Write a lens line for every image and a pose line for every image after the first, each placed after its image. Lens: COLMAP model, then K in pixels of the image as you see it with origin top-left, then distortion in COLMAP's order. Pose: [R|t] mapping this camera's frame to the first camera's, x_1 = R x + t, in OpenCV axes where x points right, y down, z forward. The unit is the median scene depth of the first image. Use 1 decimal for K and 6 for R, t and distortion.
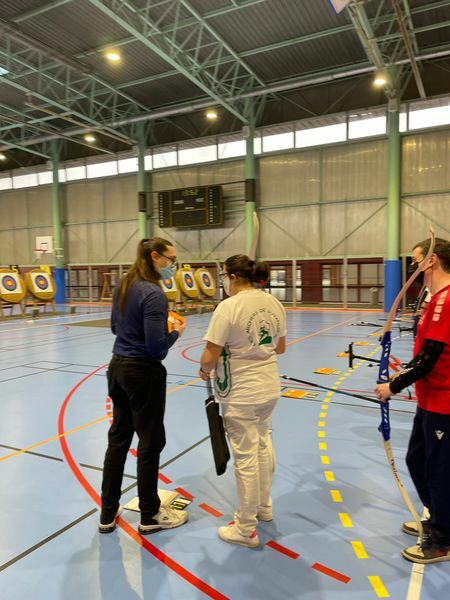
lens RADIAL K [[449.9, 0, 236.4], [0, 449.9, 296.7], [0, 0, 1]] dist [0.083115, -0.102352]
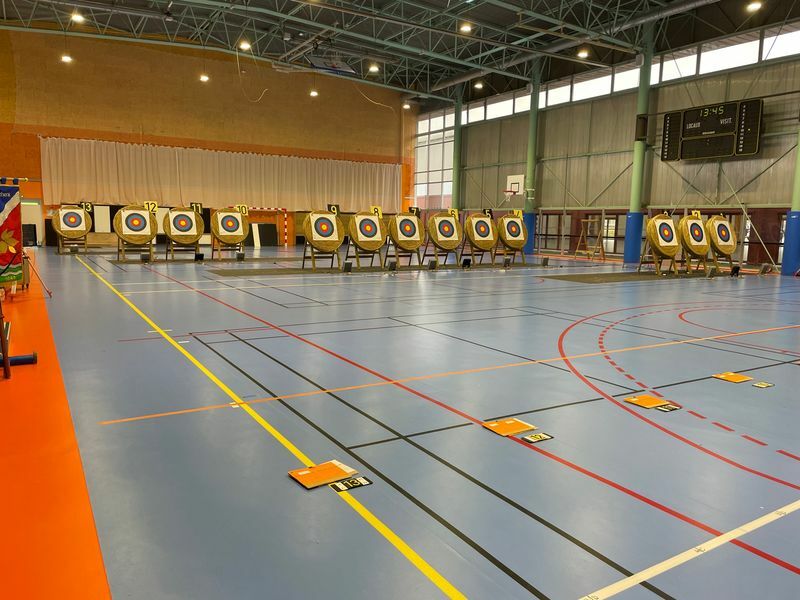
lens RADIAL K [[599.9, 0, 400.9], [0, 599.9, 304.0], [0, 0, 1]] dist [0.083115, -0.102352]
pose [[0.848965, 0.099502, -0.518997, 0.014441], [-0.053004, 0.993194, 0.103711, 0.003910], [0.525784, -0.060538, 0.848461, -0.129301]]
